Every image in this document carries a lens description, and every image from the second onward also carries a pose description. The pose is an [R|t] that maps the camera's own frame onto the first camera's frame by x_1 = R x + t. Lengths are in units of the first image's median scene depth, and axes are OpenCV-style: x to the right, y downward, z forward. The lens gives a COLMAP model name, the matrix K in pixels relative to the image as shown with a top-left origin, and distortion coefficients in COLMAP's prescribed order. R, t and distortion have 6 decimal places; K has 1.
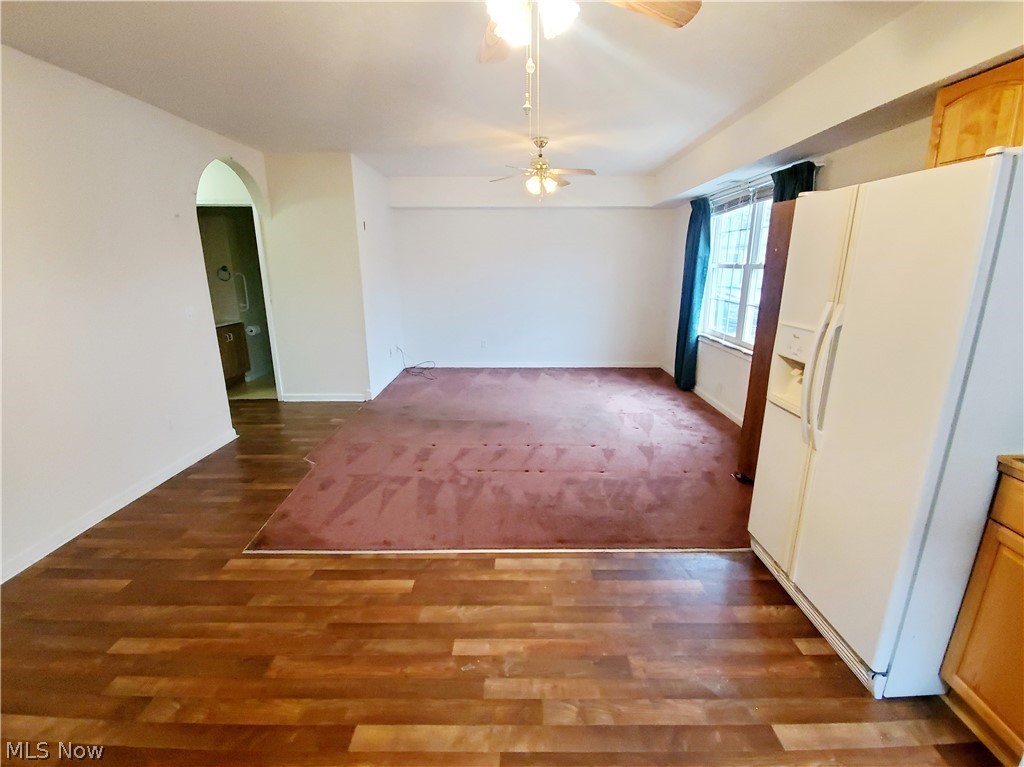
lens RADIAL K [[471.7, 0, 520.0], [0, 471.7, 388.9], [0, 0, 1]] dist [-0.001799, -0.009601]
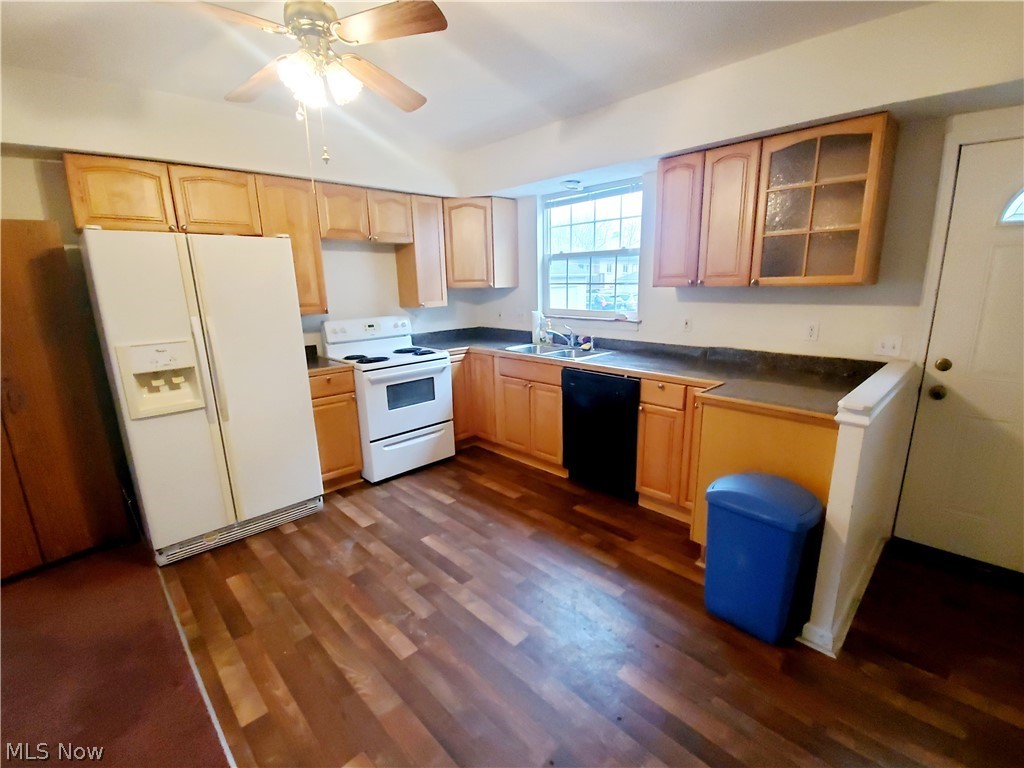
lens RADIAL K [[460.0, 0, 516.8], [0, 460.0, 390.9], [0, 0, 1]] dist [-0.003343, -0.000608]
pose [[-0.698110, -0.151166, 0.699851, -0.469648], [0.204305, 0.894763, 0.397063, -0.162413], [-0.686223, 0.420177, -0.593758, 0.610024]]
